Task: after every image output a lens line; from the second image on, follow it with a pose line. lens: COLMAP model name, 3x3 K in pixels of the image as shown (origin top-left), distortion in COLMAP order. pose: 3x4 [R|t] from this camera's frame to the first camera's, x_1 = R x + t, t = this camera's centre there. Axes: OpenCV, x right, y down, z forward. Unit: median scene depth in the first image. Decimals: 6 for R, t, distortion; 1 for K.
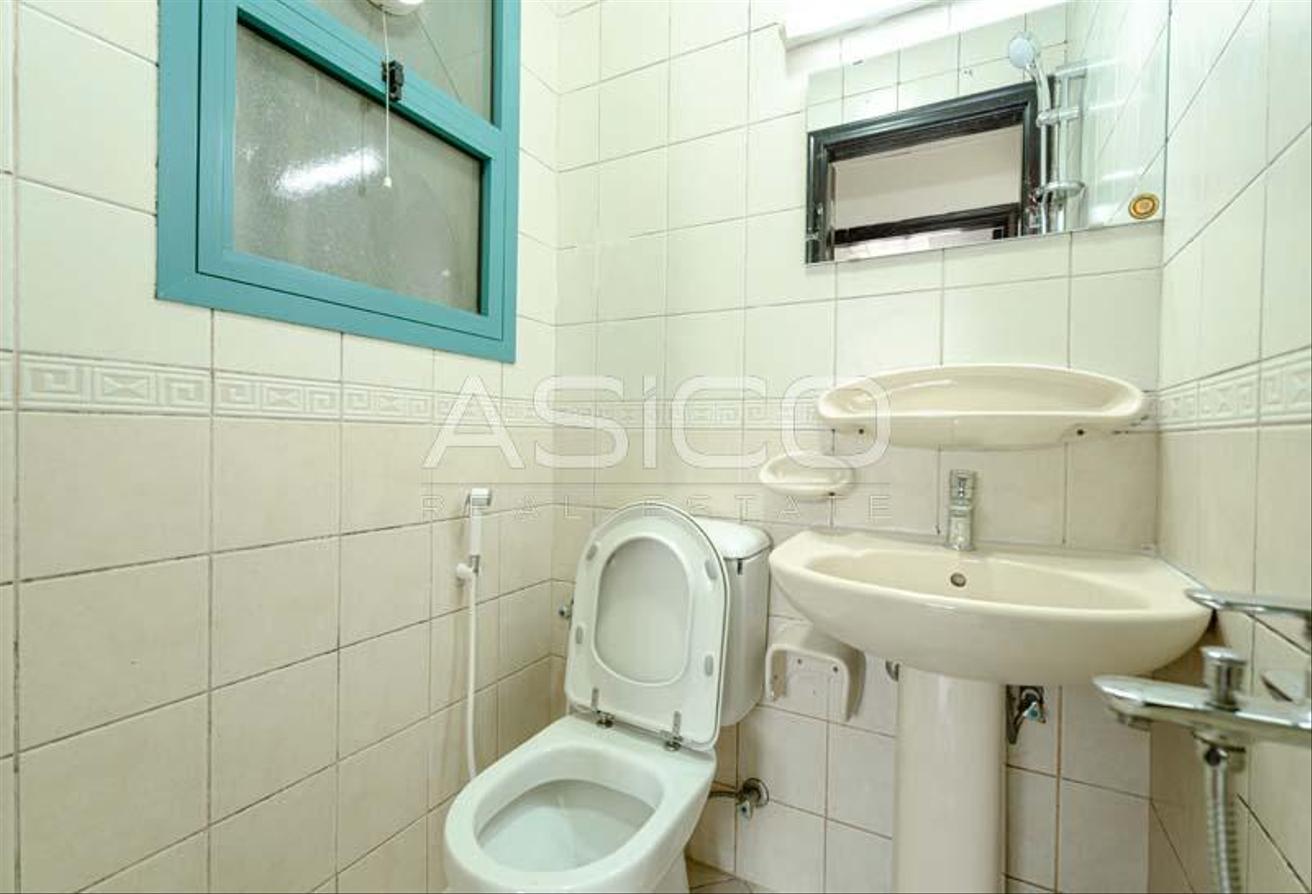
lens RADIAL K [[578.8, 0, 660.5], [0, 578.8, 447.9], [0, 0, 1]] dist [0.002231, 0.000112]
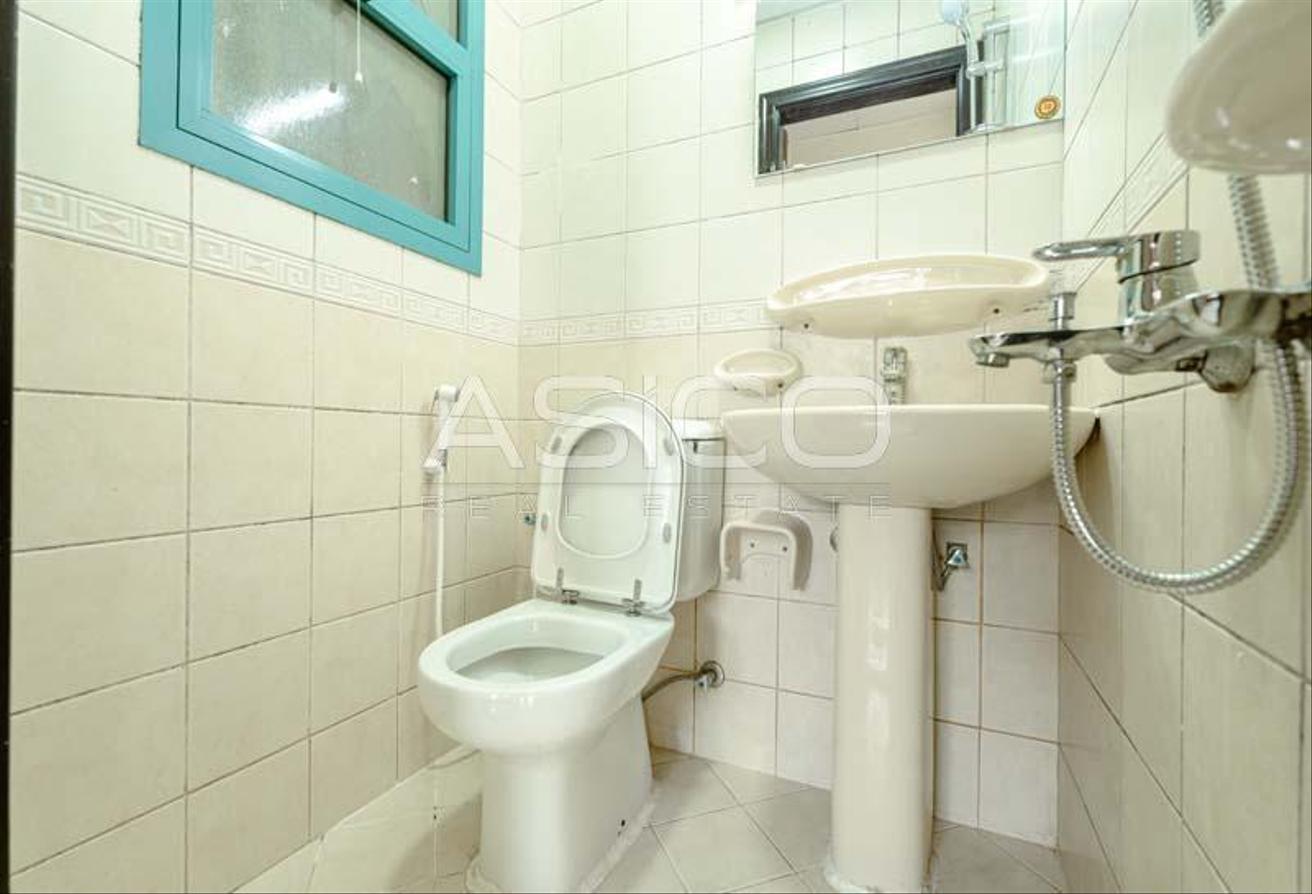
lens RADIAL K [[578.3, 0, 656.0], [0, 578.3, 447.0], [0, 0, 1]] dist [0.002273, -0.001514]
pose [[0.998426, -0.004933, 0.055868, 0.003762], [0.005446, 0.999944, -0.009035, 0.201632], [-0.055820, 0.009325, 0.998397, -0.063229]]
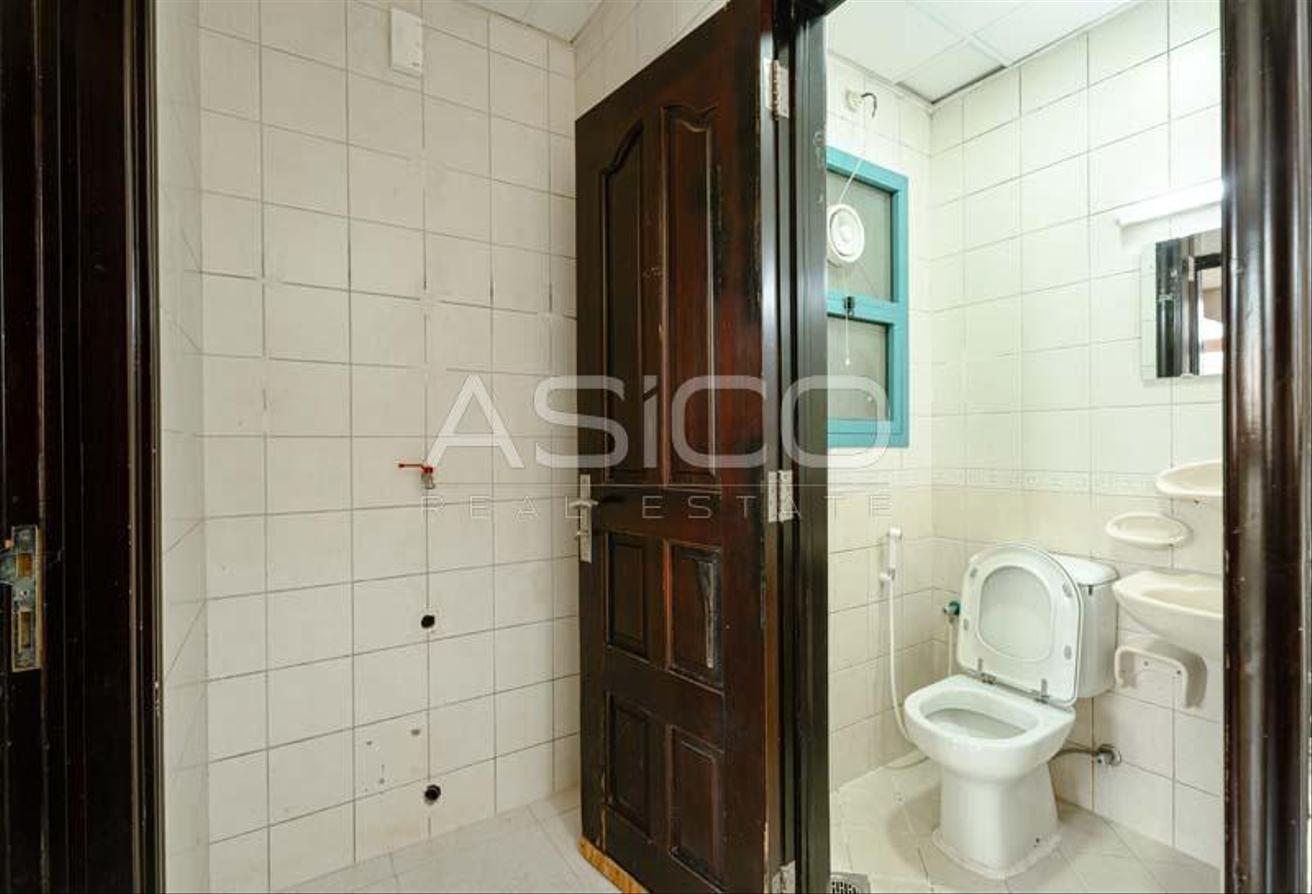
lens RADIAL K [[578.8, 0, 660.5], [0, 578.8, 447.9], [0, 0, 1]] dist [0.002231, 0.000112]
pose [[0.875874, -0.022221, -0.482028, -0.101039], [0.016589, 0.999735, -0.015943, -0.150514], [0.482254, 0.005968, 0.876011, -0.808582]]
